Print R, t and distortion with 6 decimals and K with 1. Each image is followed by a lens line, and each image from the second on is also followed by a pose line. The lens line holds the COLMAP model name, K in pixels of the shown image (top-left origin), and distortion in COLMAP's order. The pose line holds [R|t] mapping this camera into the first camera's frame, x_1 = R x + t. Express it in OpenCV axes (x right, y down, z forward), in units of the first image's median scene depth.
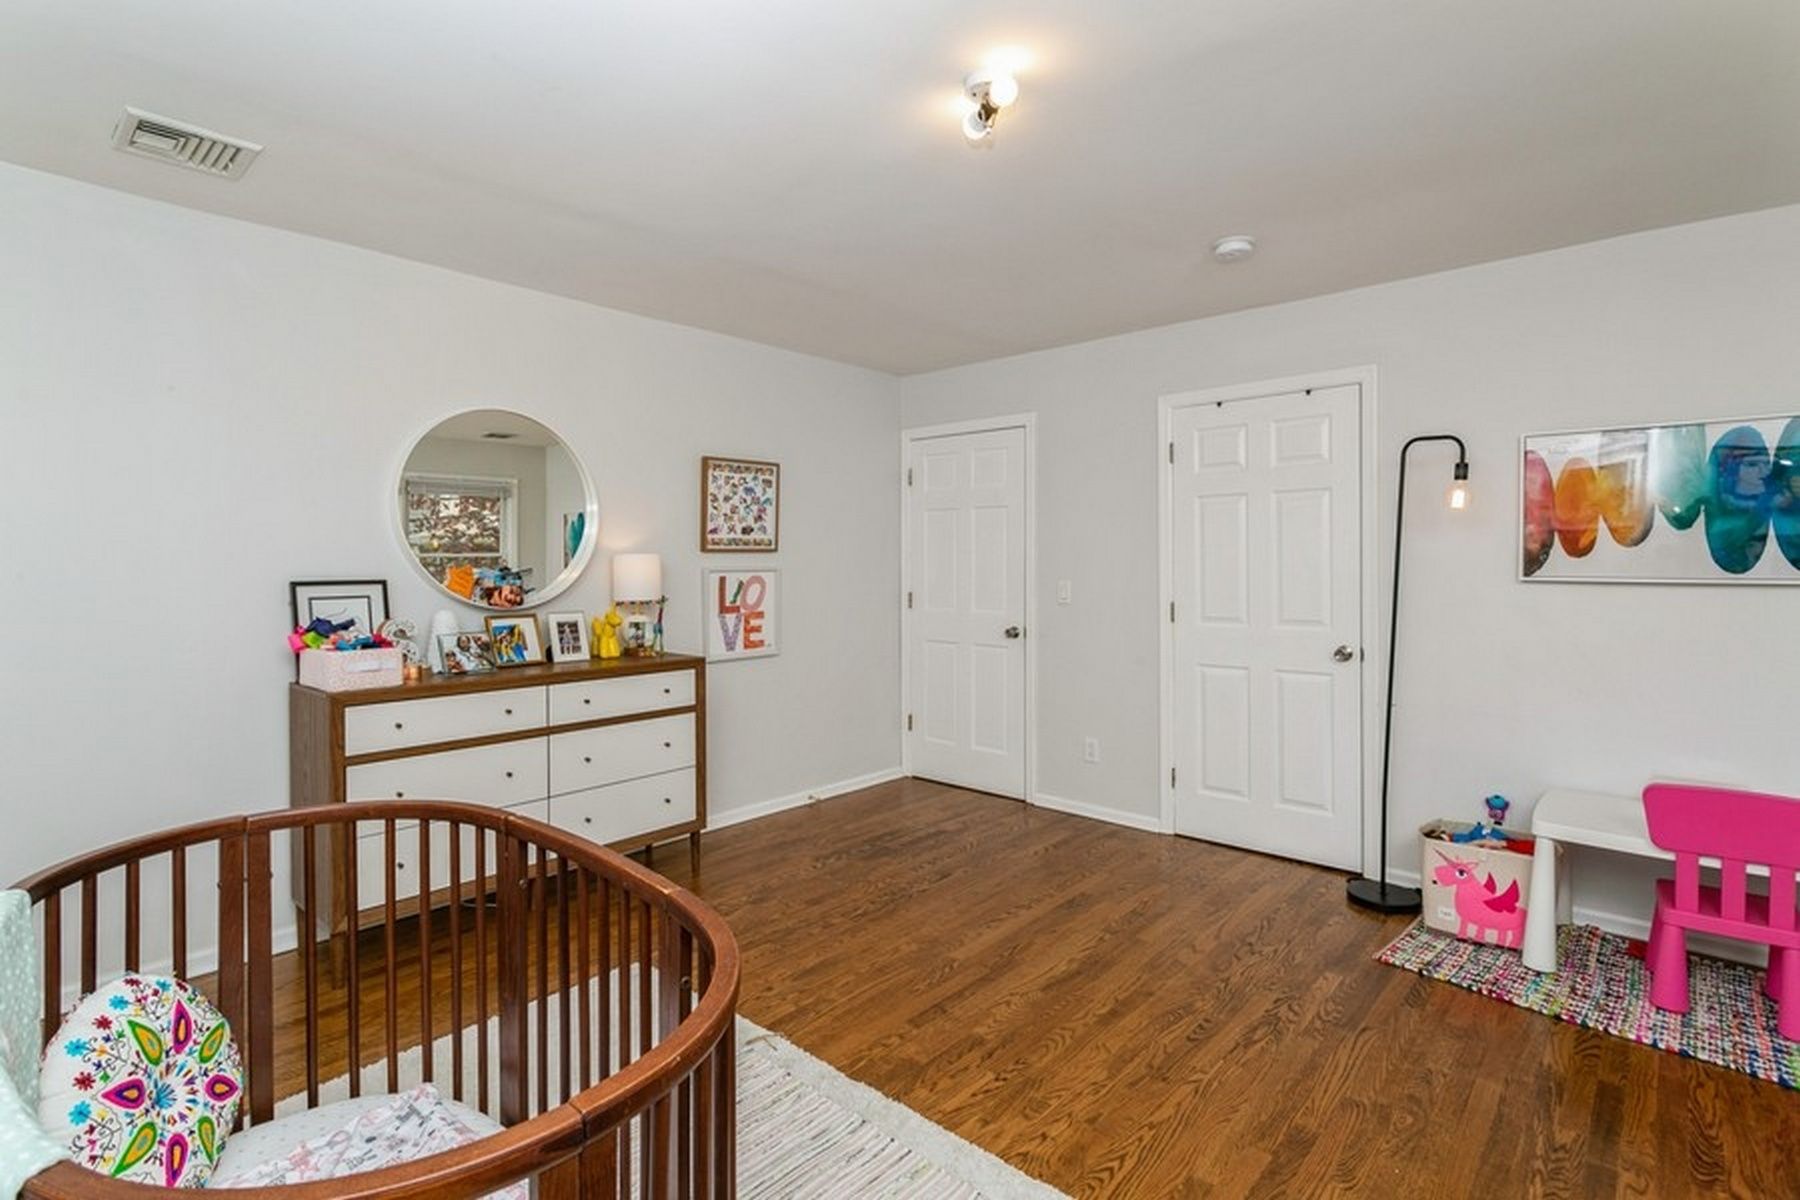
lens RADIAL K [[871.0, 0, 901.1], [0, 871.0, 561.1], [0, 0, 1]] dist [-0.001156, -0.000917]
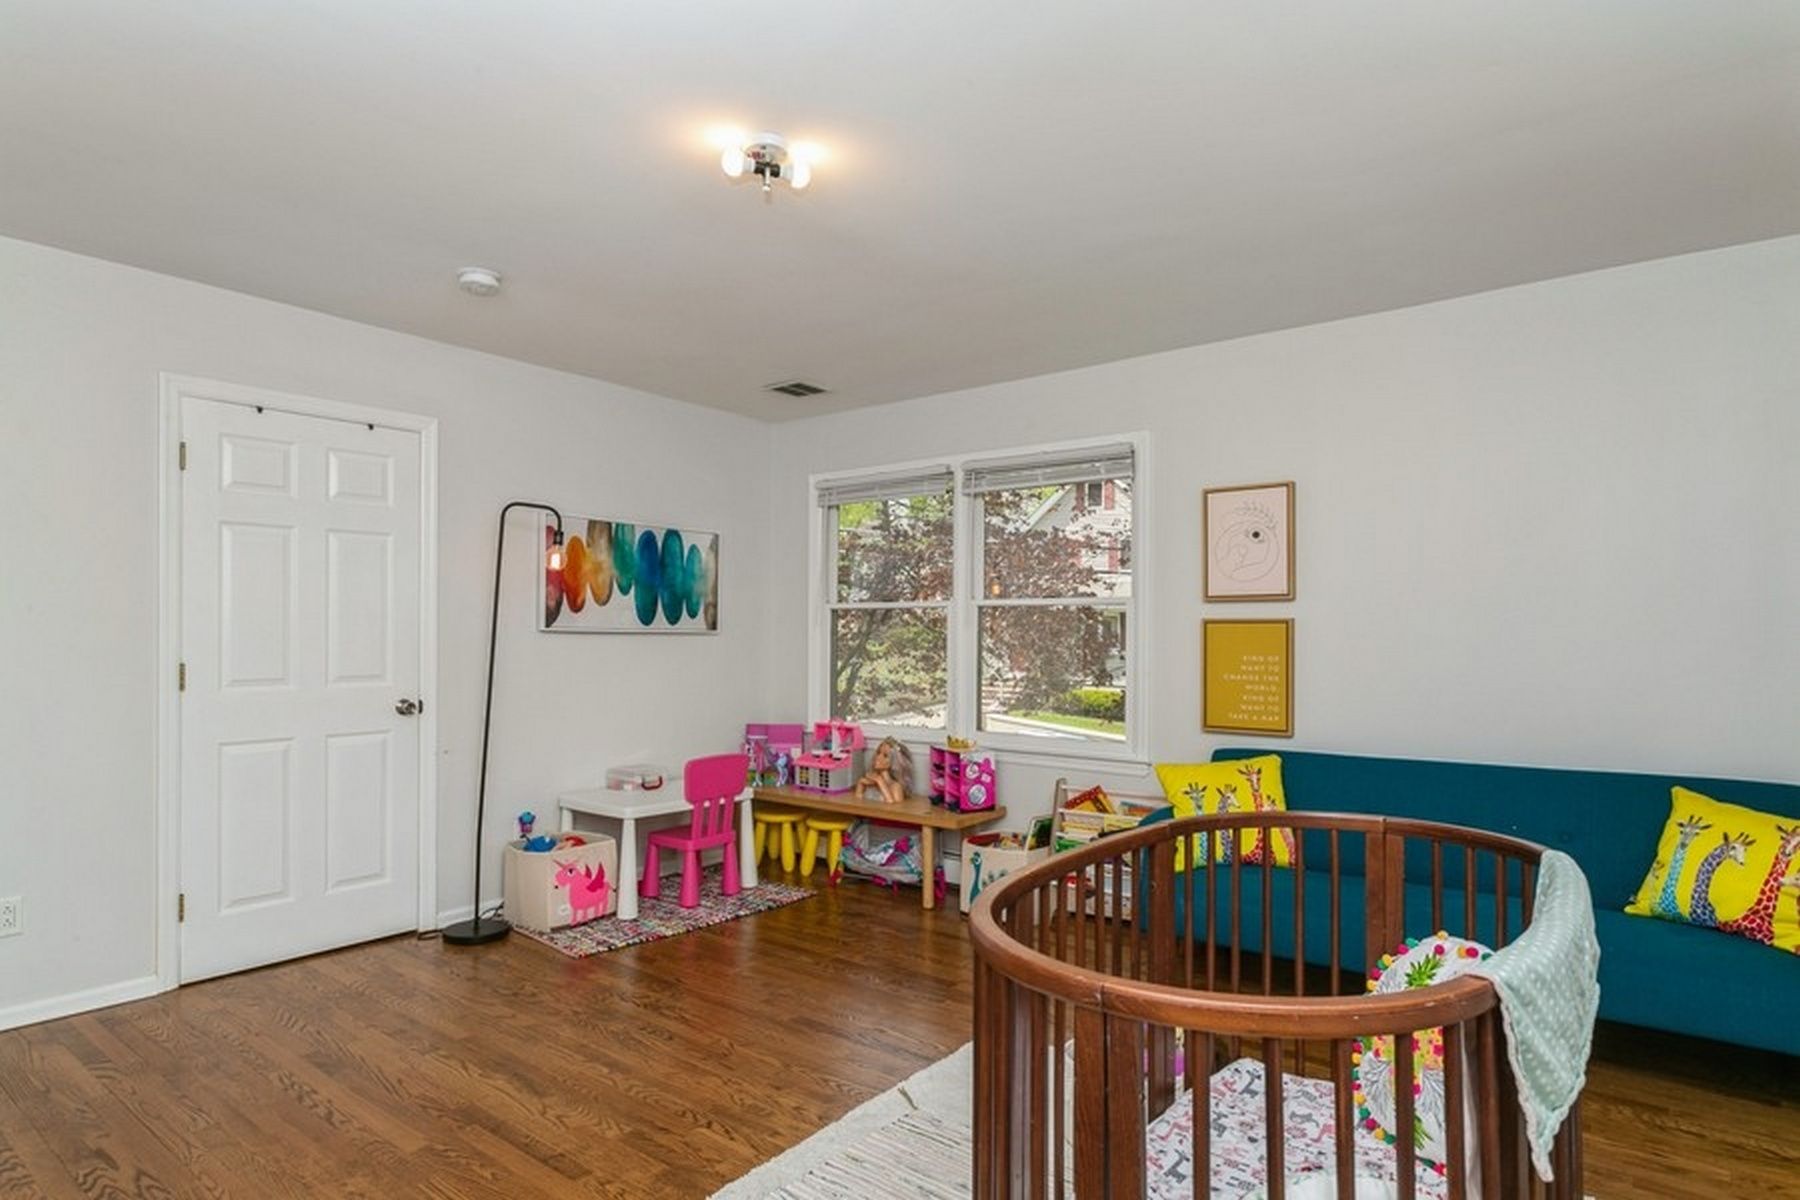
lens RADIAL K [[976.7, 0, 898.0], [0, 976.7, 639.7], [0, 0, 1]] dist [0.001564, 0.000837]
pose [[-0.069175, 0.002572, 0.997601, -0.753391], [0.001263, 0.999996, -0.002490, 0.042121], [-0.997604, 0.001088, -0.069178, 0.656698]]
